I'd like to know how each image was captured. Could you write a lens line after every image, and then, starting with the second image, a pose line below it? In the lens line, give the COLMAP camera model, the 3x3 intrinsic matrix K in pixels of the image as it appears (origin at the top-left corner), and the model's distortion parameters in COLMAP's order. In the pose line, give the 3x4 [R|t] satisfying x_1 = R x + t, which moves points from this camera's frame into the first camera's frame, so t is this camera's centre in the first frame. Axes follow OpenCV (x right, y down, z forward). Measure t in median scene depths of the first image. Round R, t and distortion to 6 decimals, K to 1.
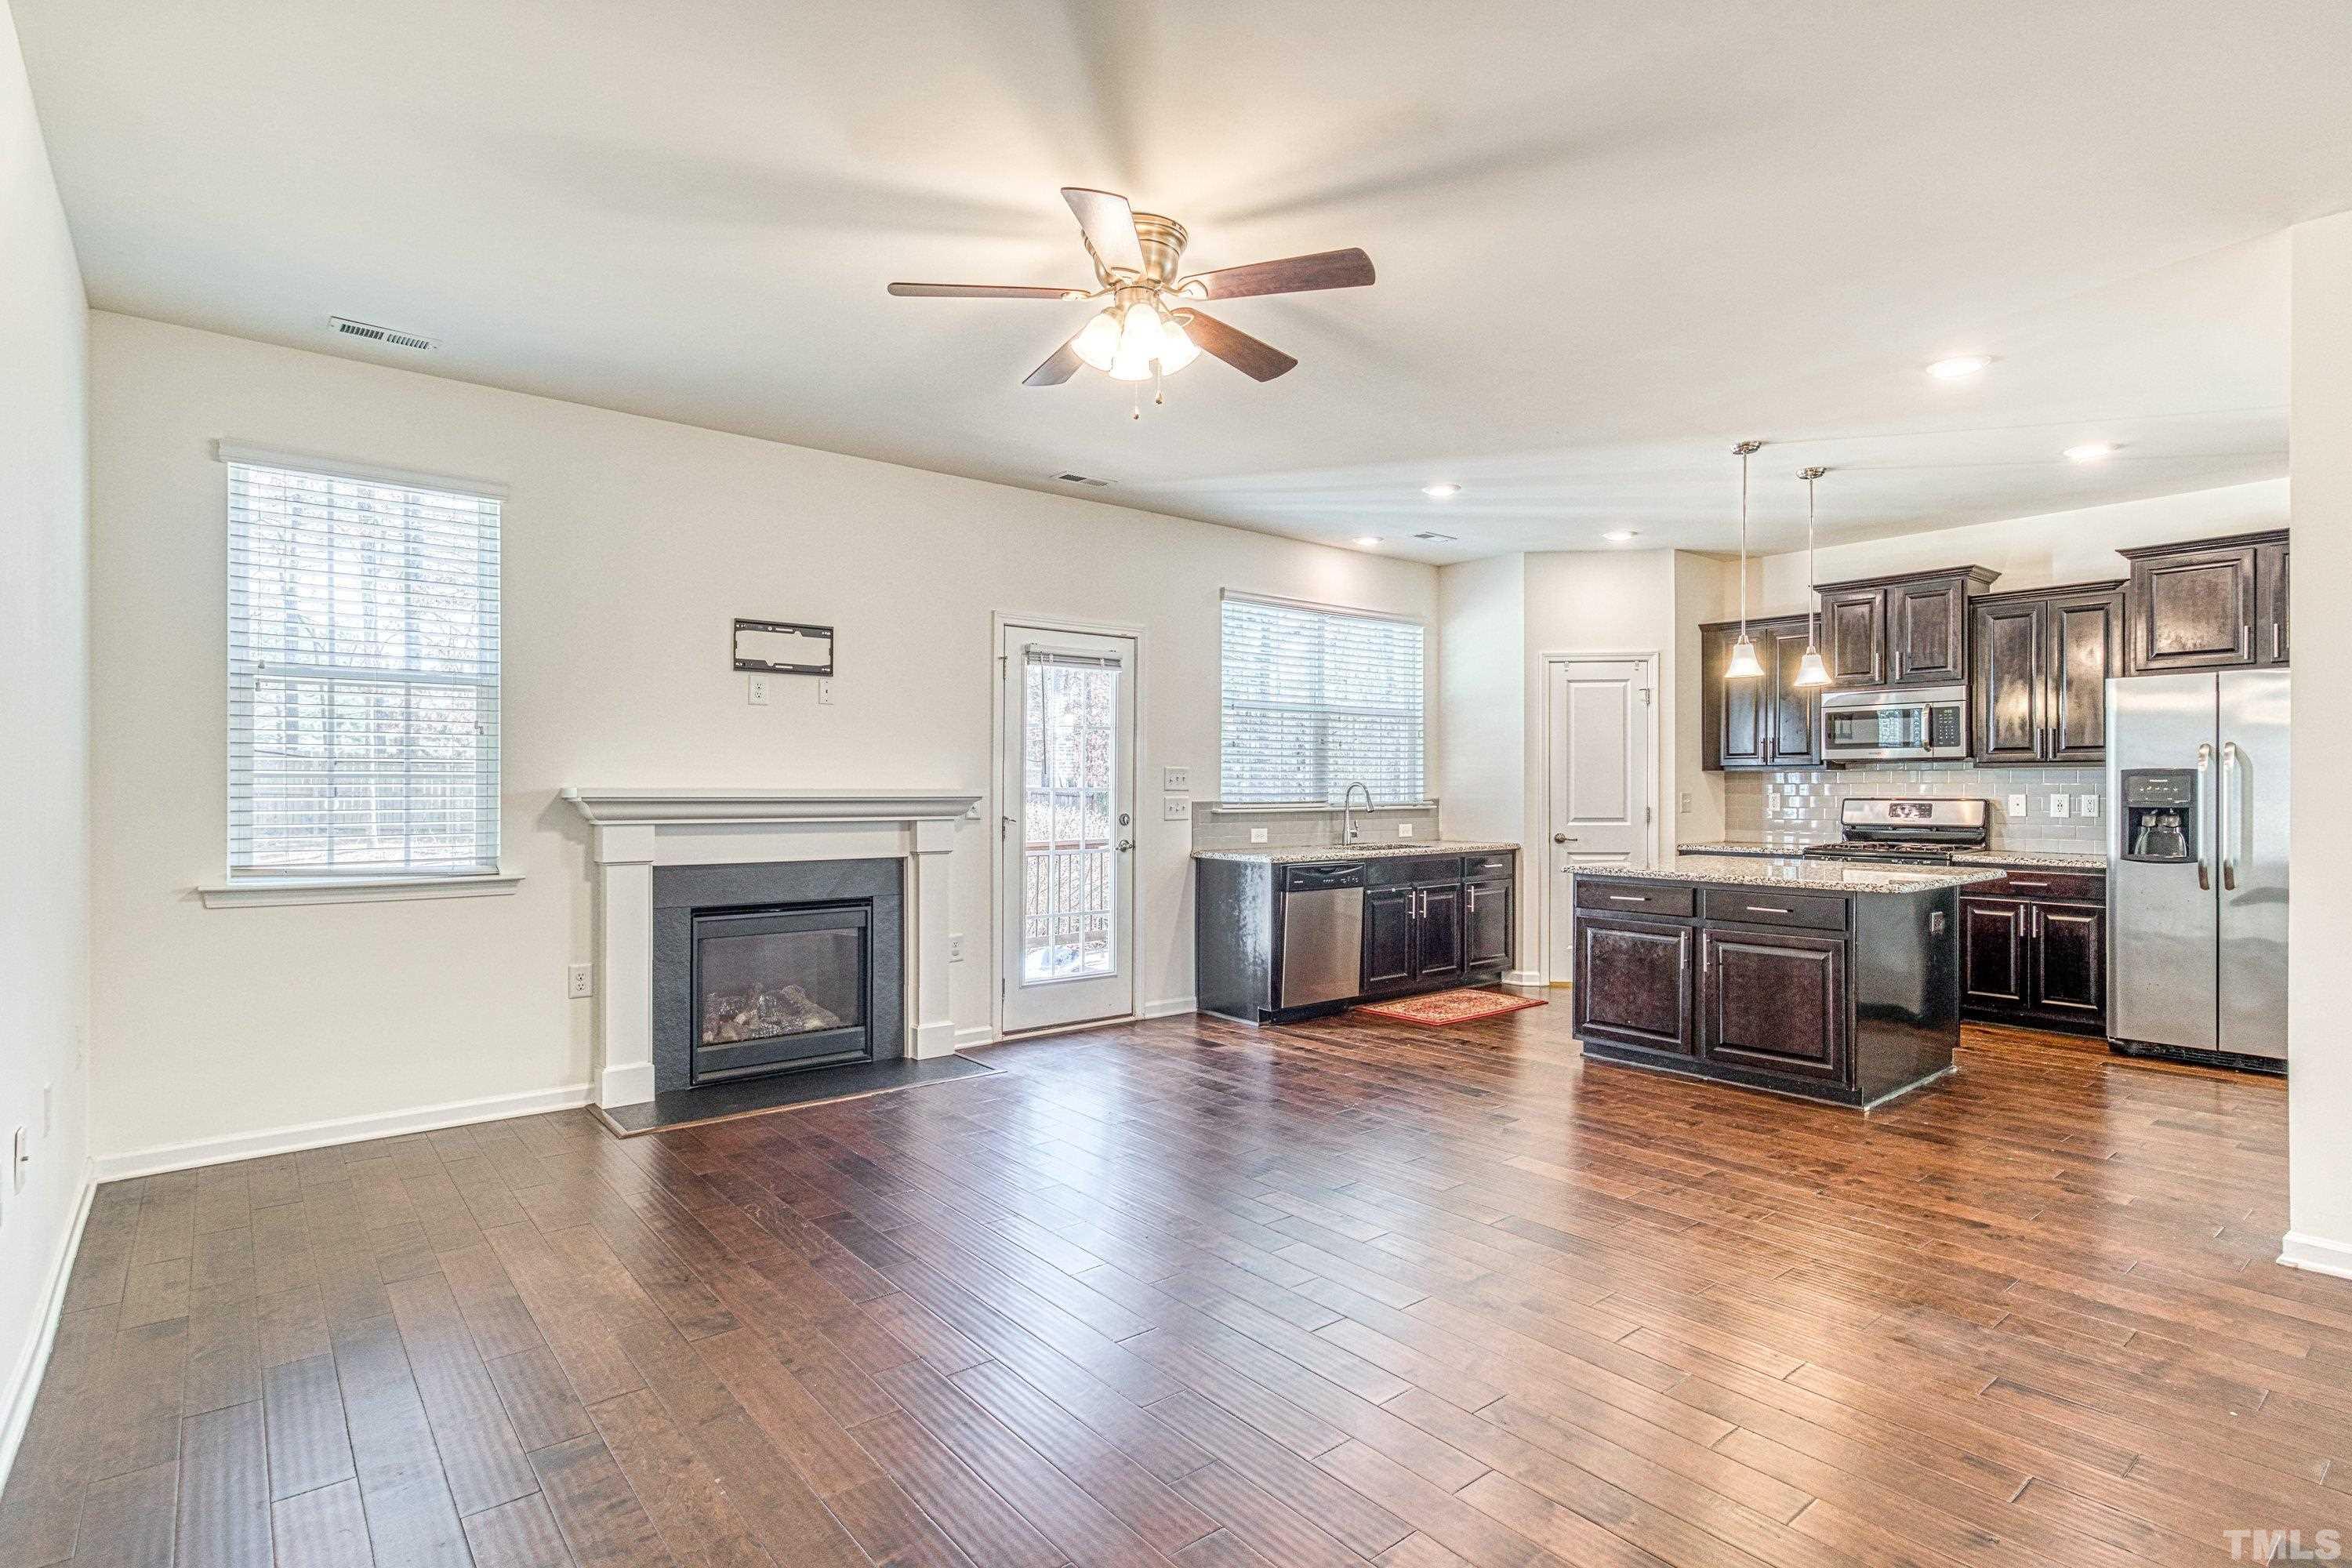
lens RADIAL K [[1189.7, 0, 1207.1], [0, 1189.7, 788.6], [0, 0, 1]] dist [-0.003659, 0.004714]
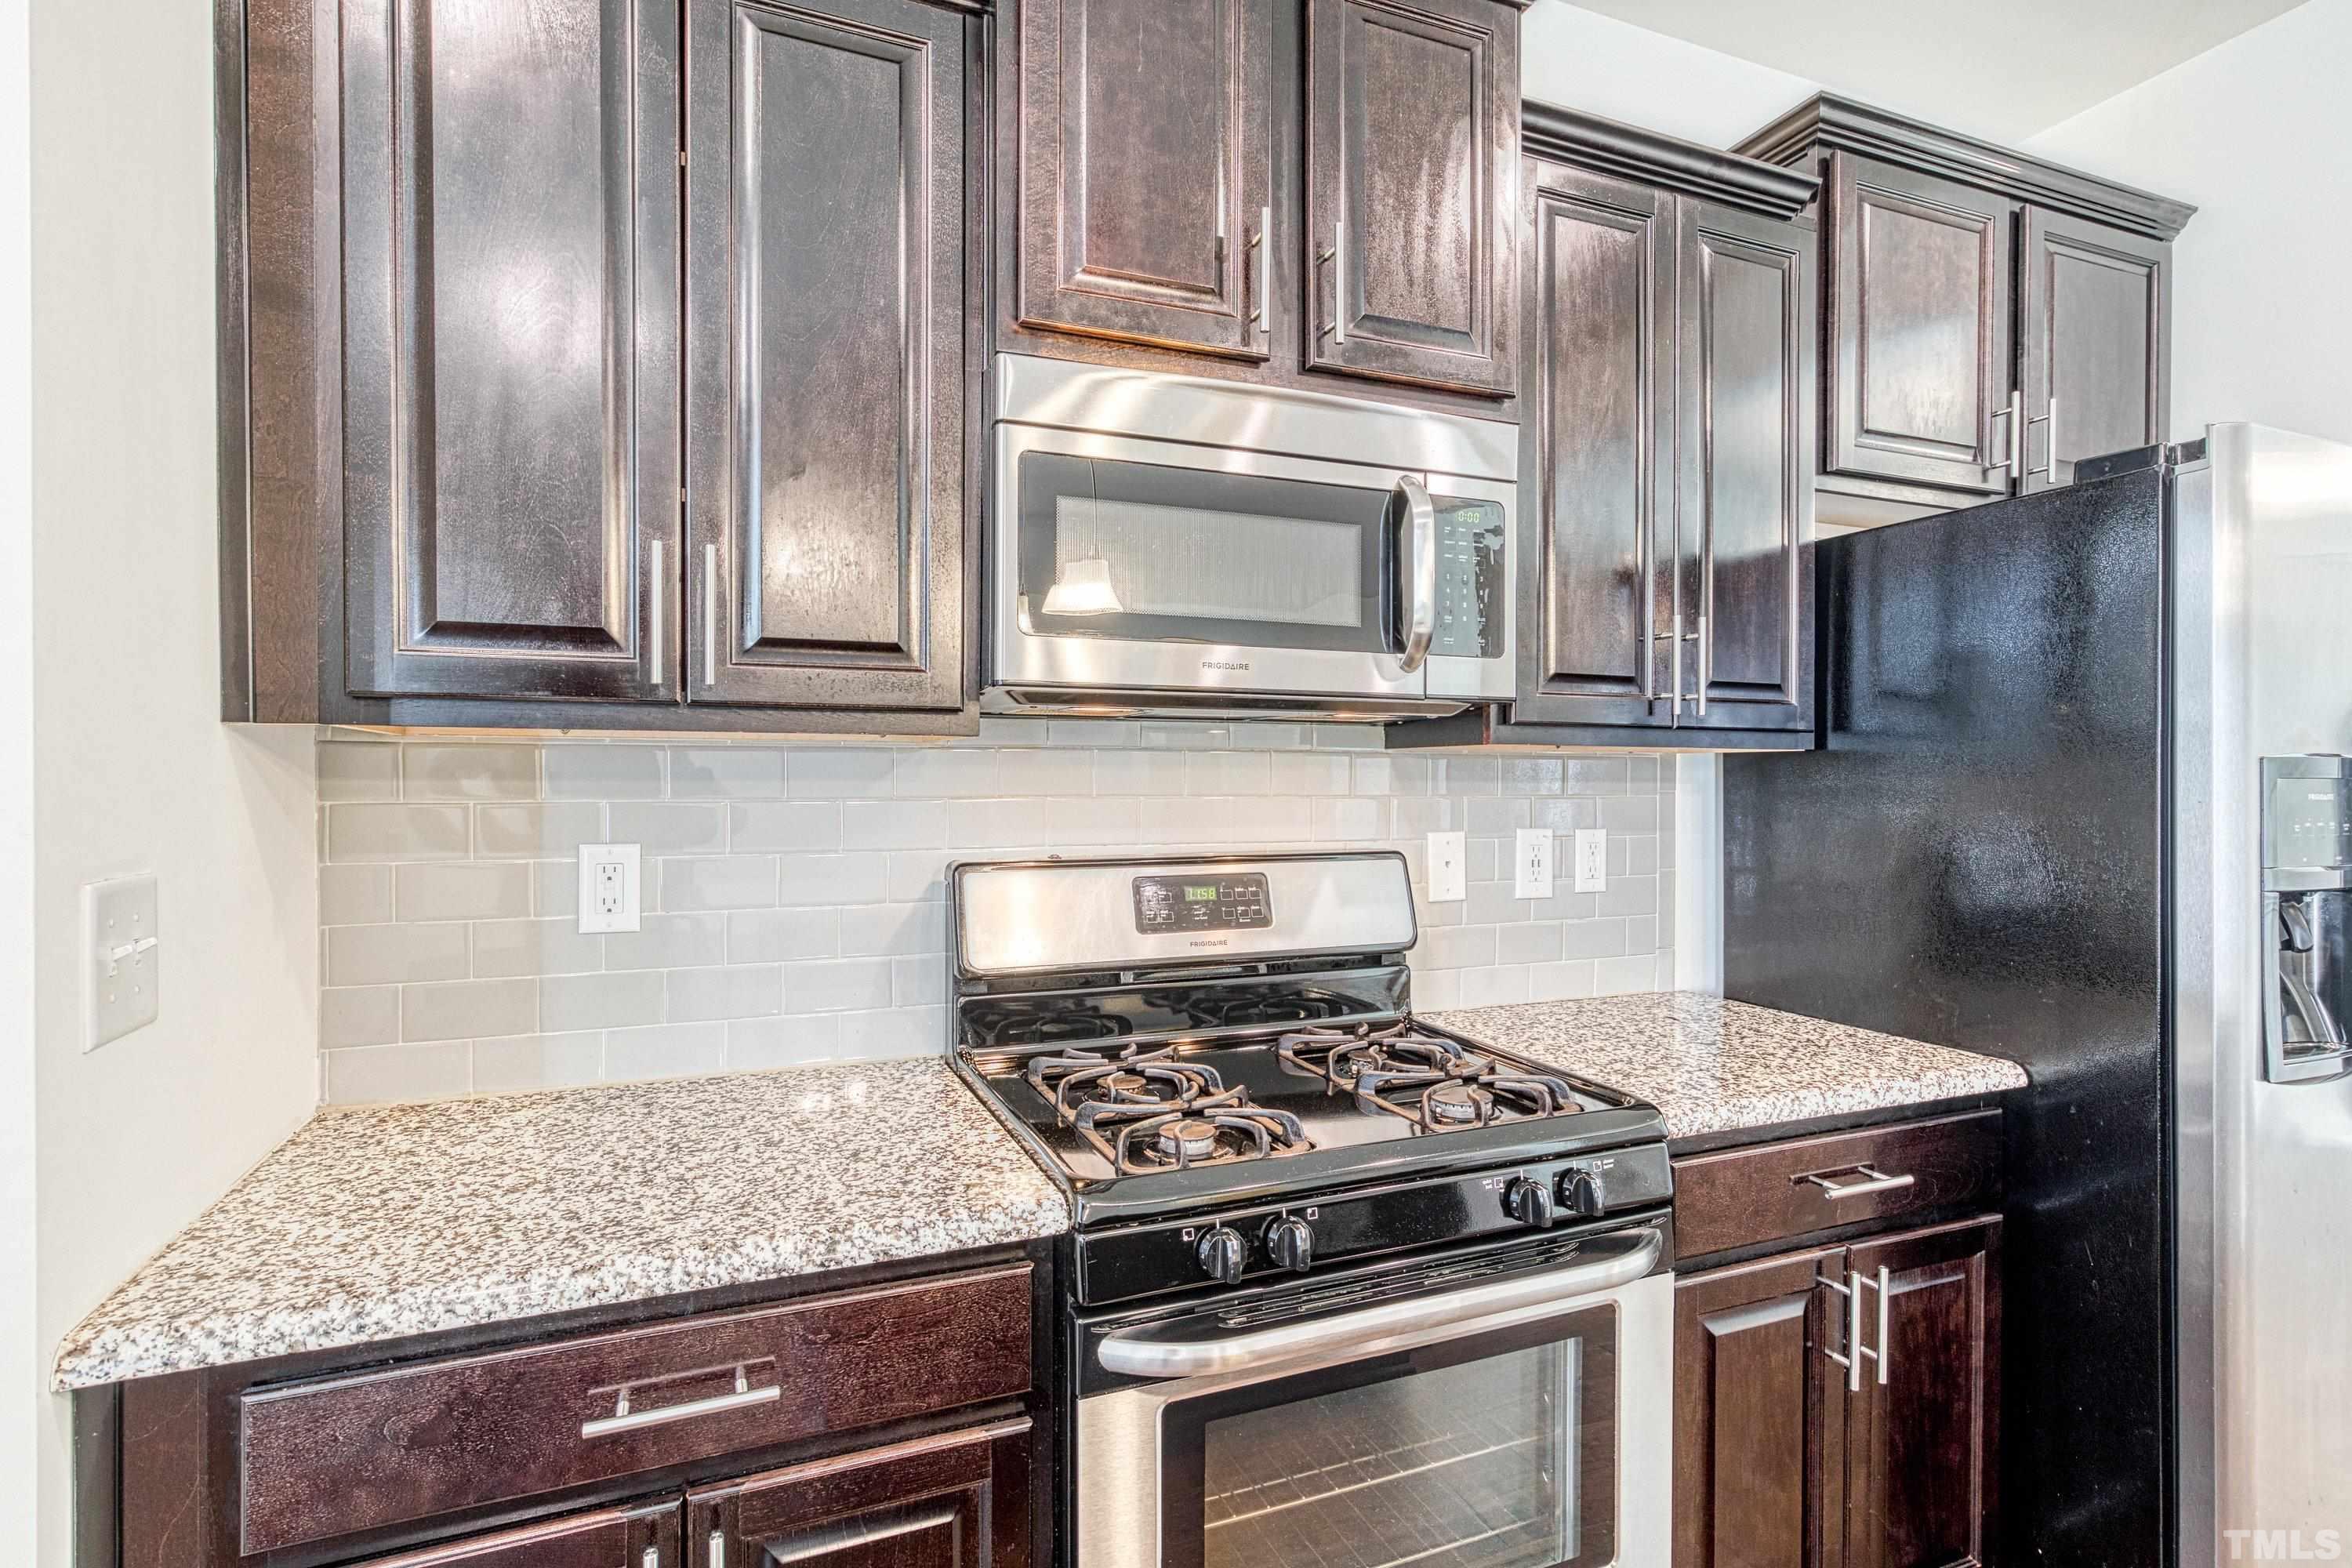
lens RADIAL K [[1189.7, 0, 1167.4], [0, 1189.7, 781.1], [0, 0, 1]] dist [-0.003659, 0.004714]
pose [[0.312046, 0.001094, 0.950066, 0.338661], [-0.000604, 0.999999, -0.000953, -0.007772], [-0.950067, -0.000277, 0.312047, 0.921058]]
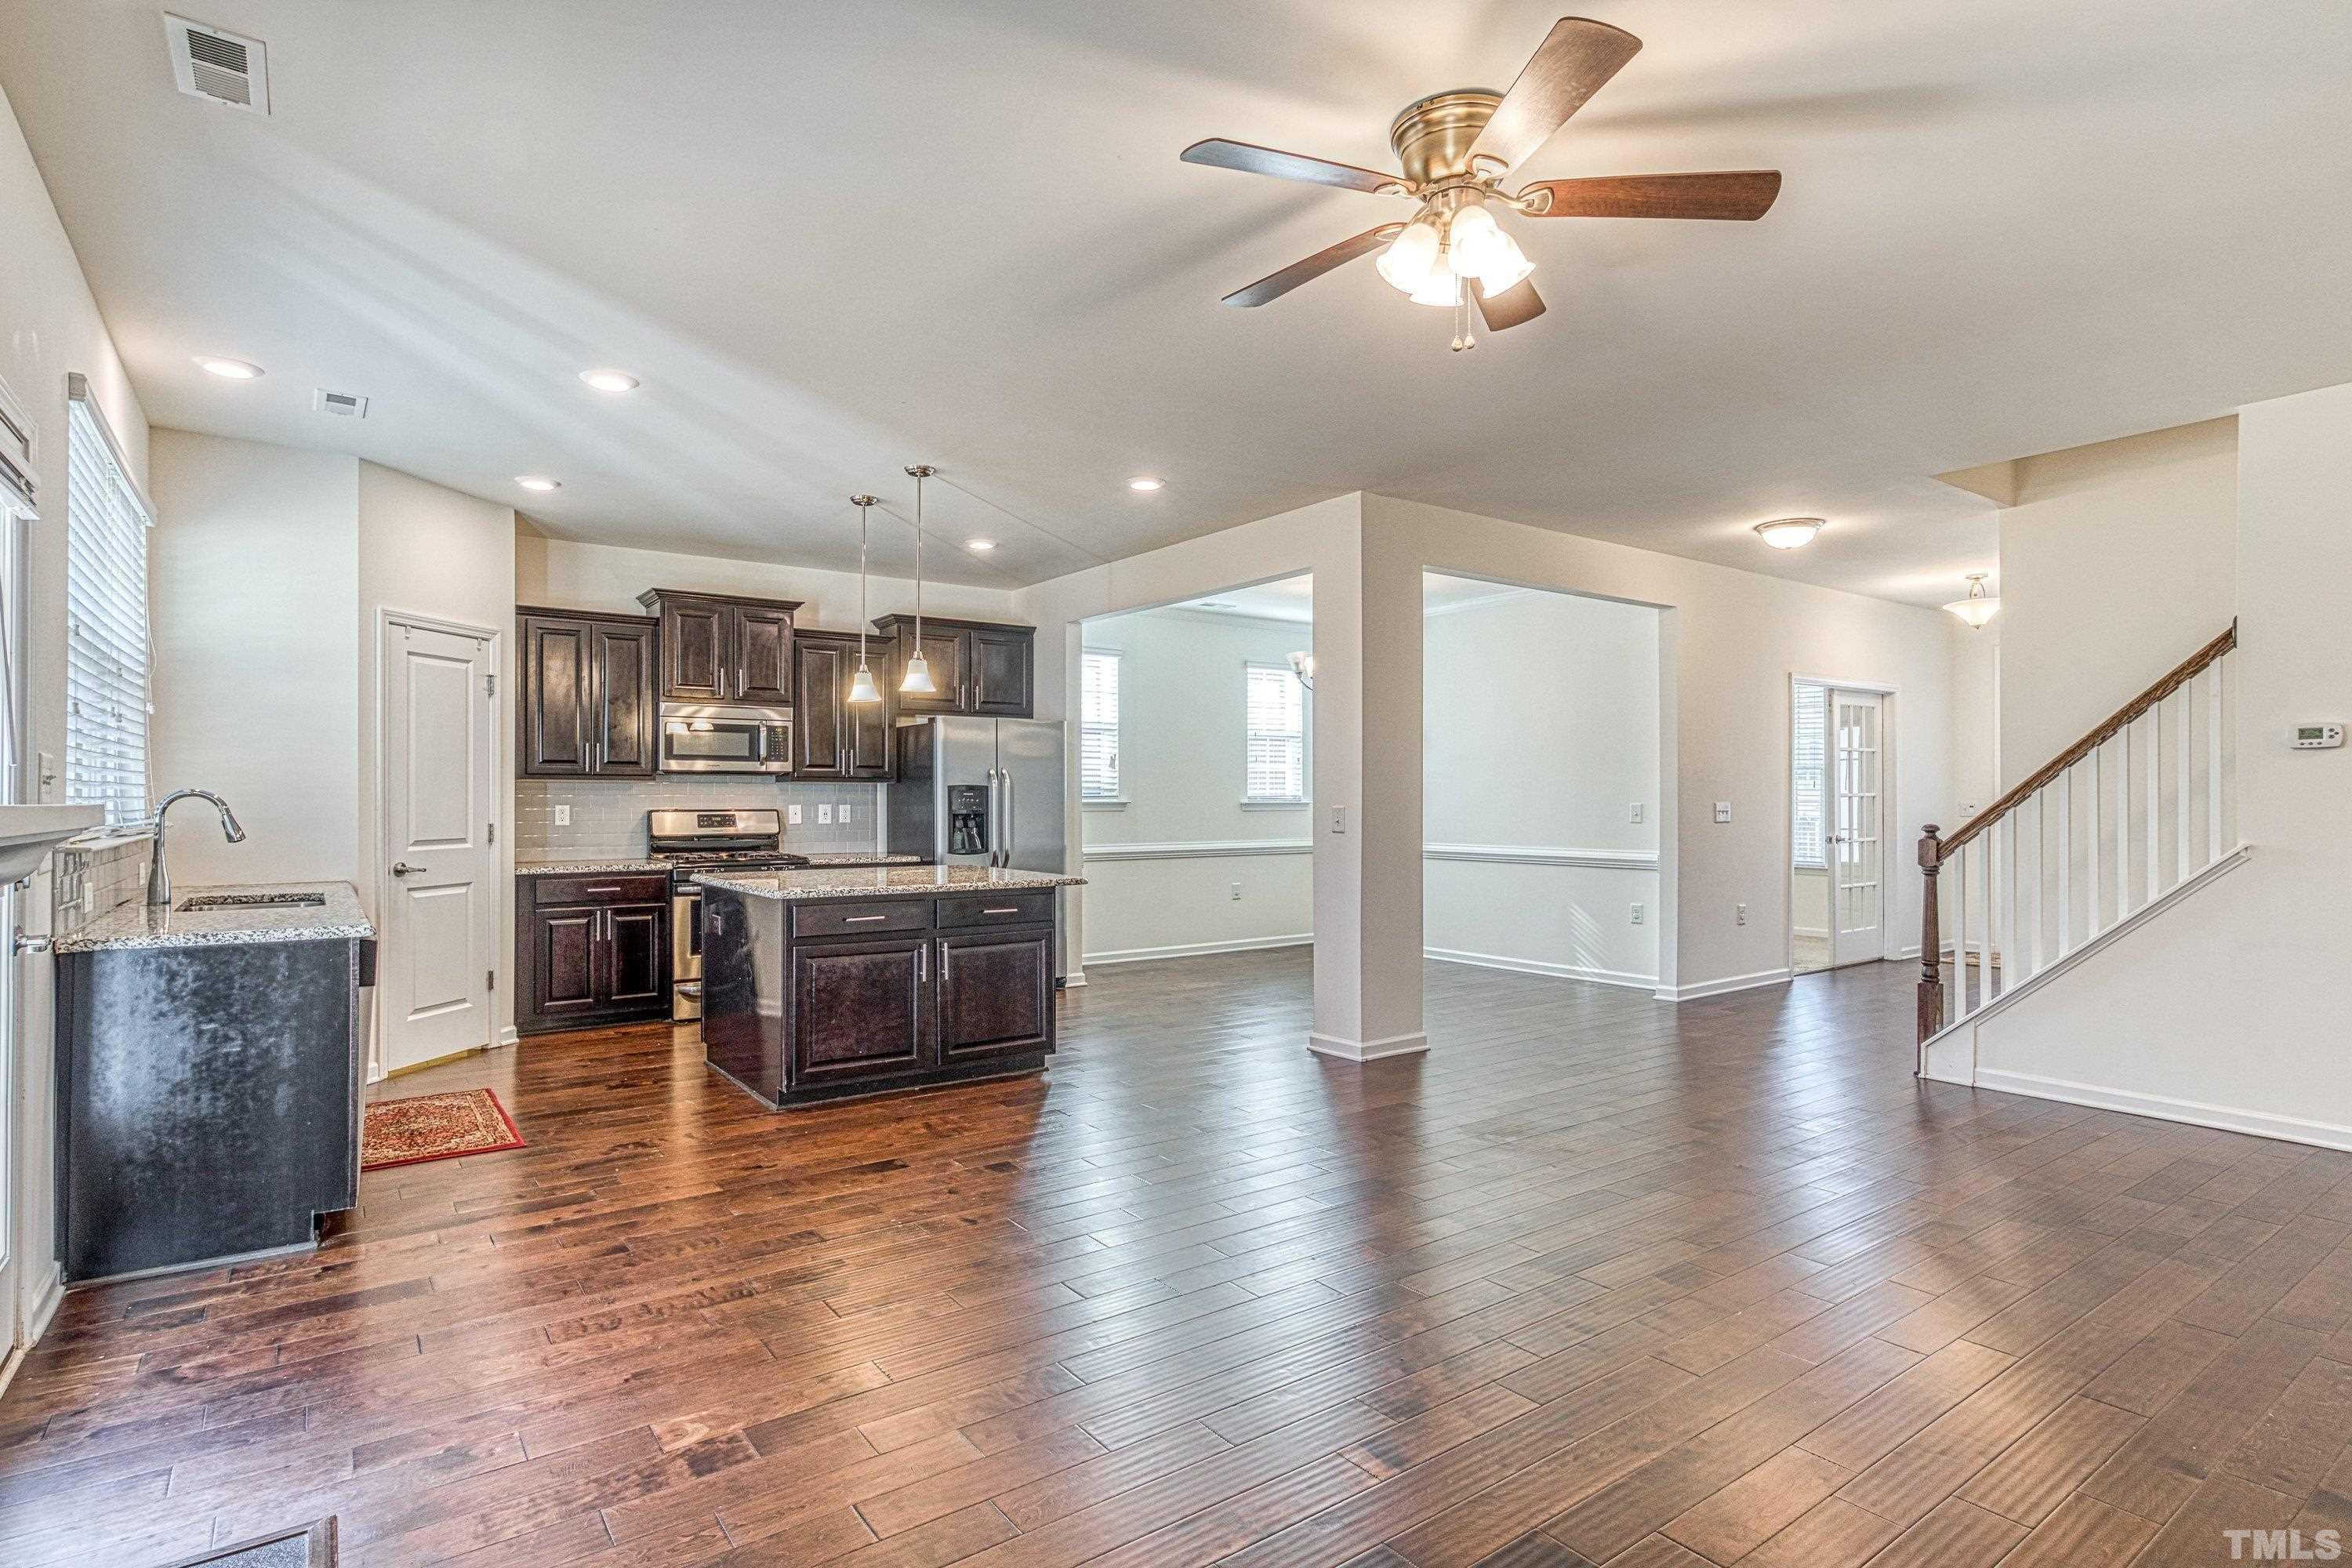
lens RADIAL K [[1189.7, 0, 1182.1], [0, 1189.7, 789.2], [0, 0, 1]] dist [-0.003659, 0.004714]
pose [[0.070053, 0.007220, 0.997517, -0.417186], [0.000764, 0.999973, -0.007292, -0.001523], [-0.997543, 0.001273, 0.070045, 0.517620]]
